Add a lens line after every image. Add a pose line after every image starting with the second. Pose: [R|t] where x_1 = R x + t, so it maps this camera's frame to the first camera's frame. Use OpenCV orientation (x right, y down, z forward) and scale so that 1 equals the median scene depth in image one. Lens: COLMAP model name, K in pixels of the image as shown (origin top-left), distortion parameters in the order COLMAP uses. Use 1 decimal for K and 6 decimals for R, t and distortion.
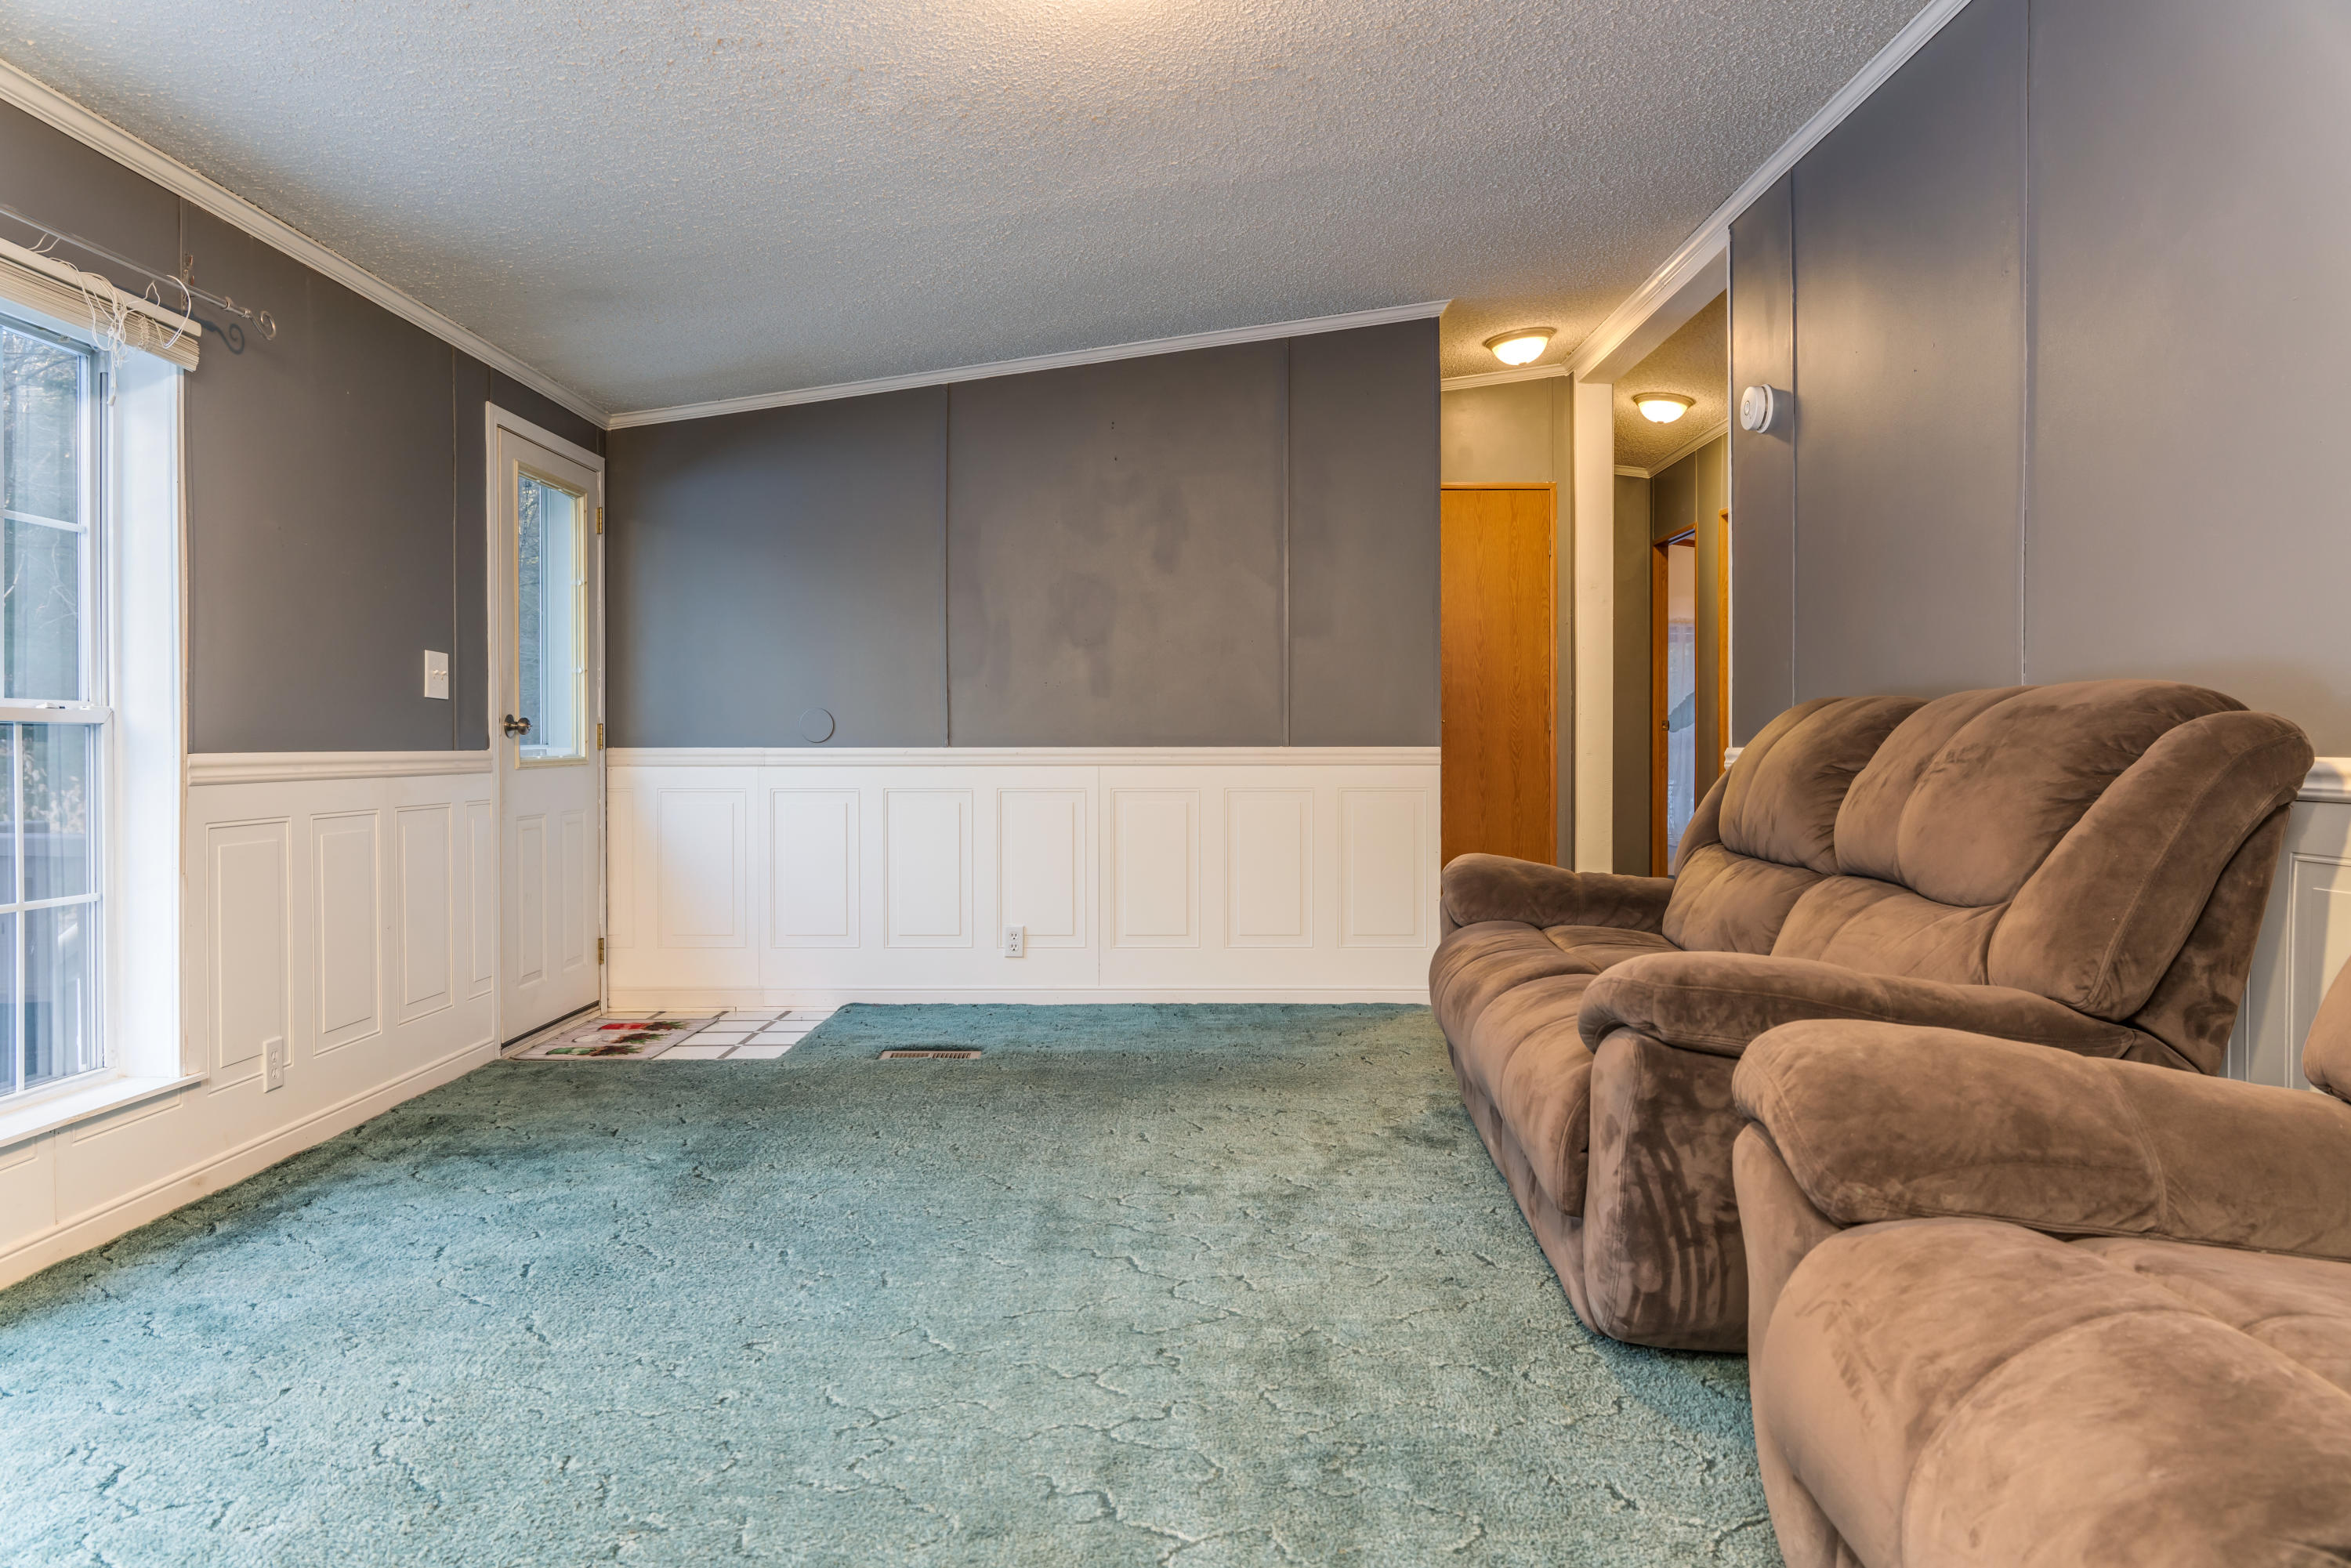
lens RADIAL K [[1593.8, 0, 1158.4], [0, 1593.8, 781.4], [0, 0, 1]] dist [-0.035536, -0.002673]
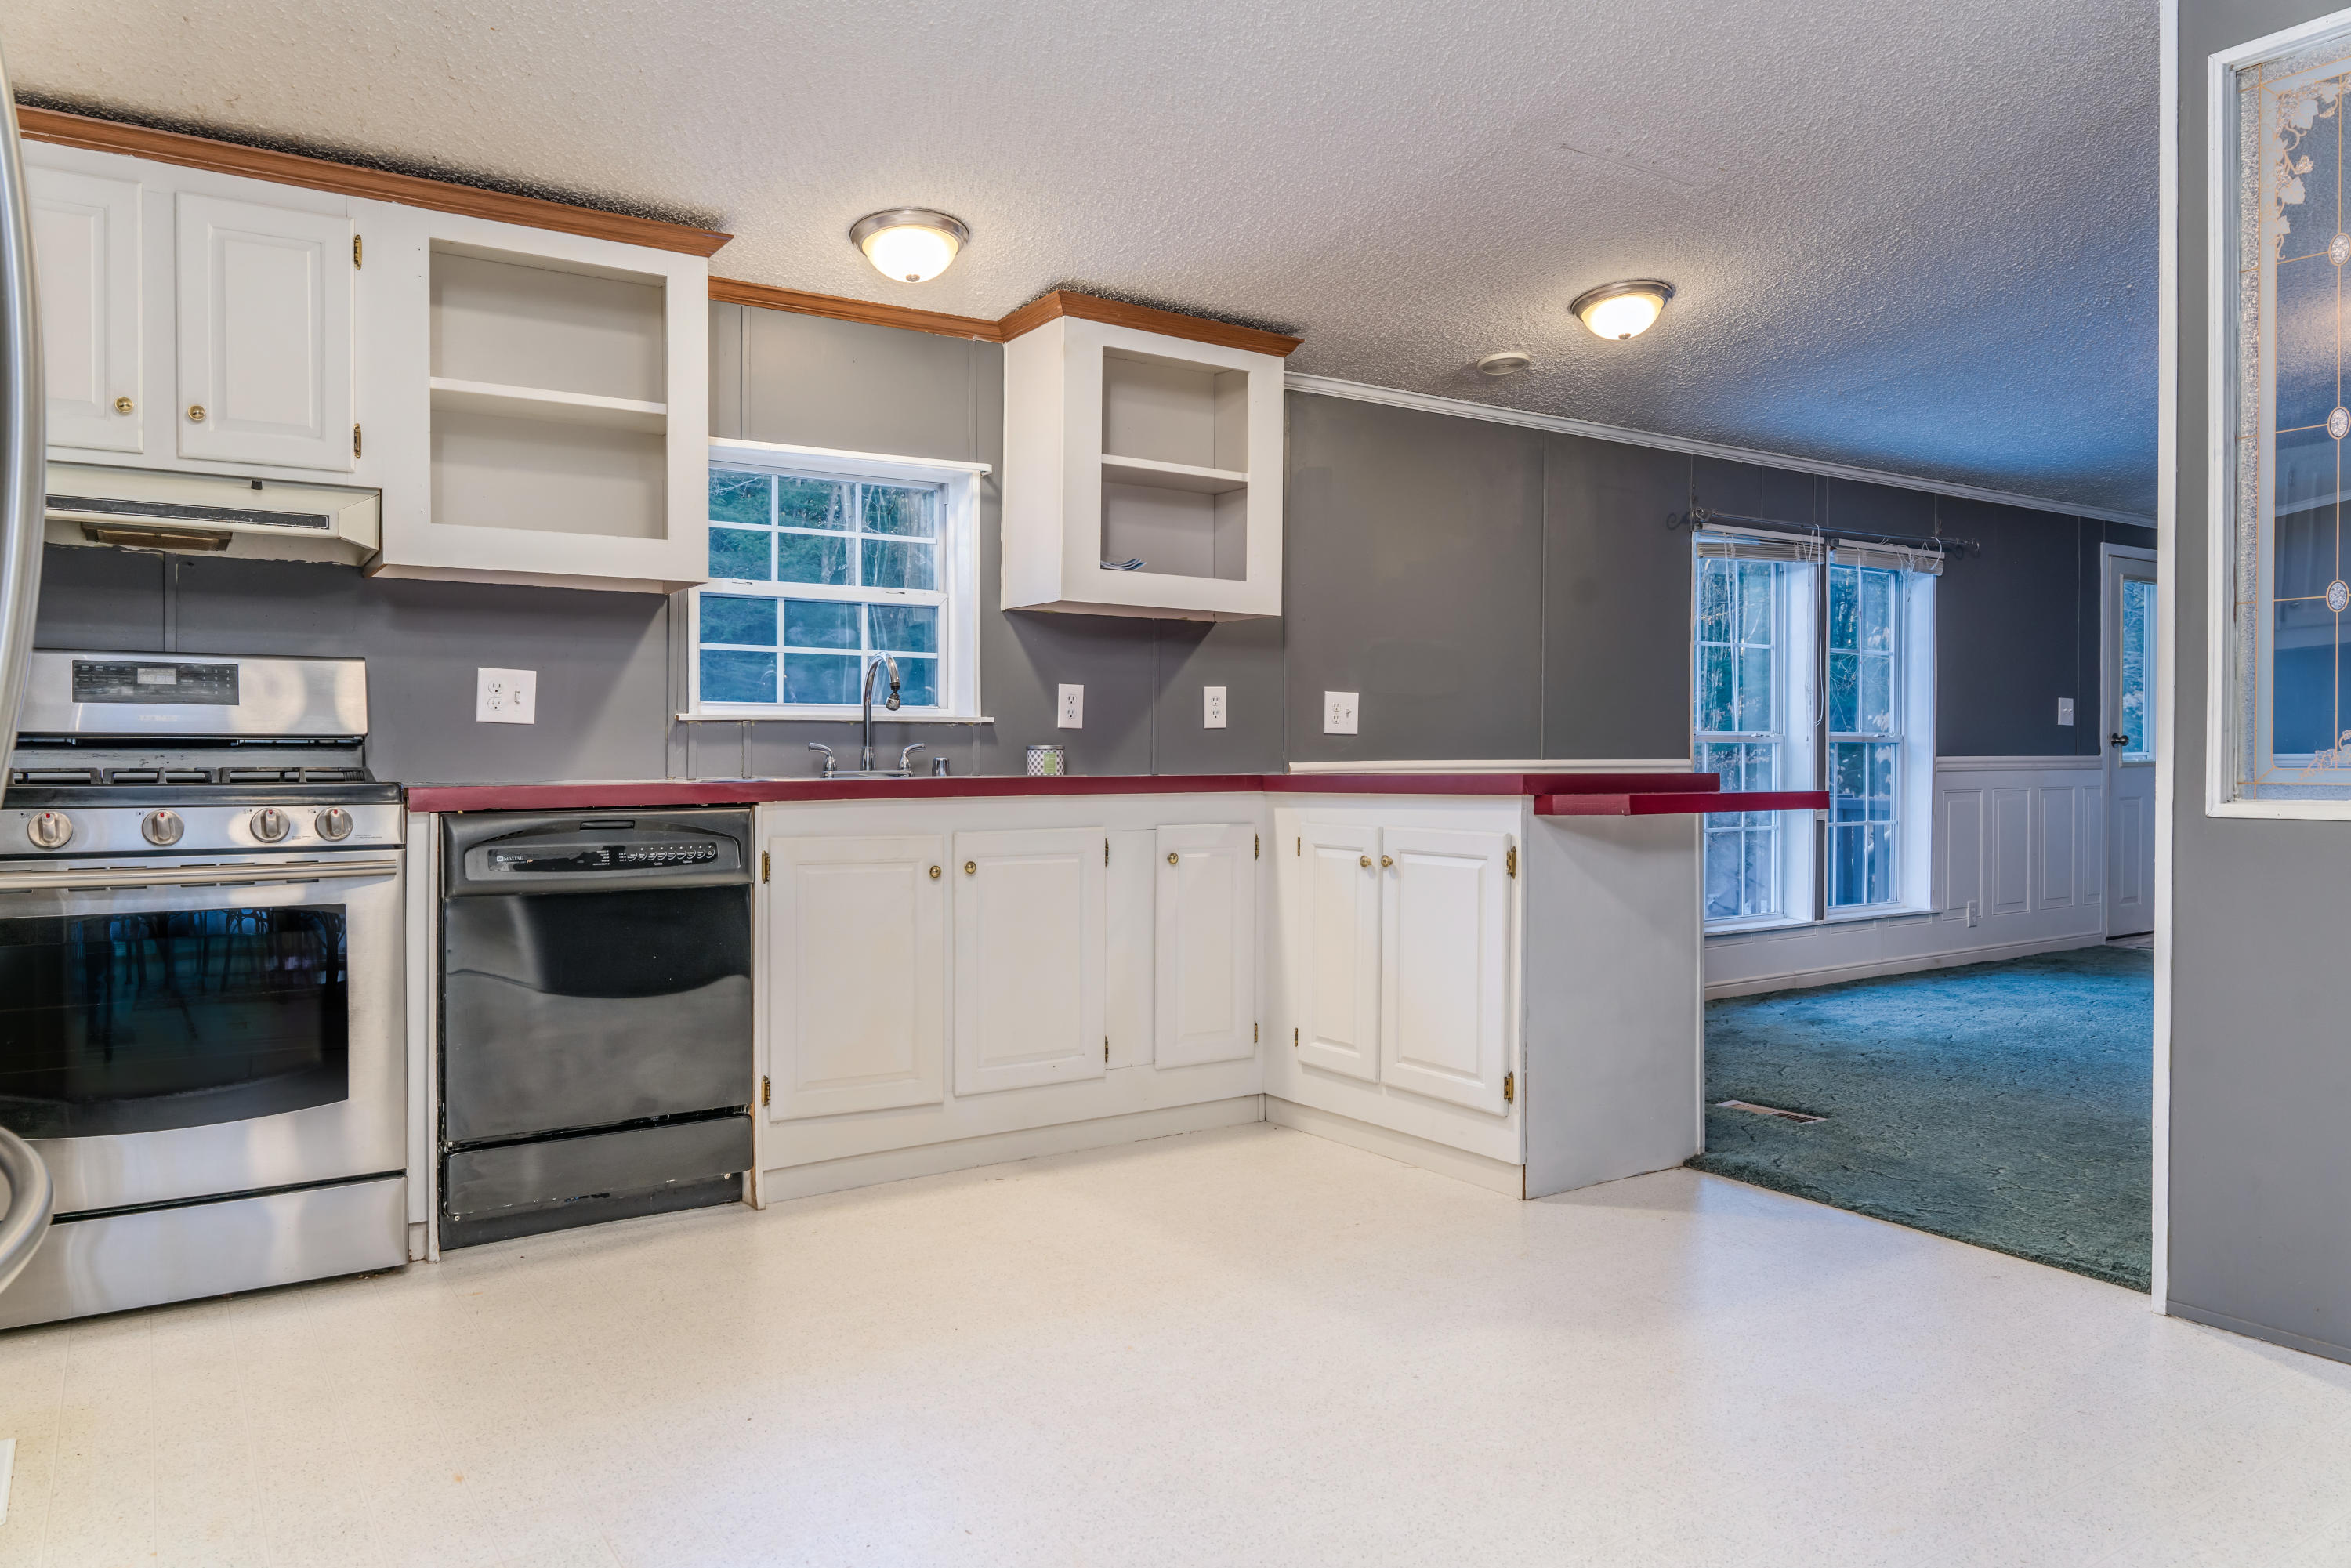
lens RADIAL K [[1593.8, 0, 1179.8], [0, 1593.8, 785.5], [0, 0, 1]] dist [-0.035536, -0.002673]
pose [[0.571089, 0.010337, -0.820823, 0.466412], [-0.015406, 0.999880, 0.001873, 0.028840], [0.820744, 0.011576, 0.571180, -0.896506]]
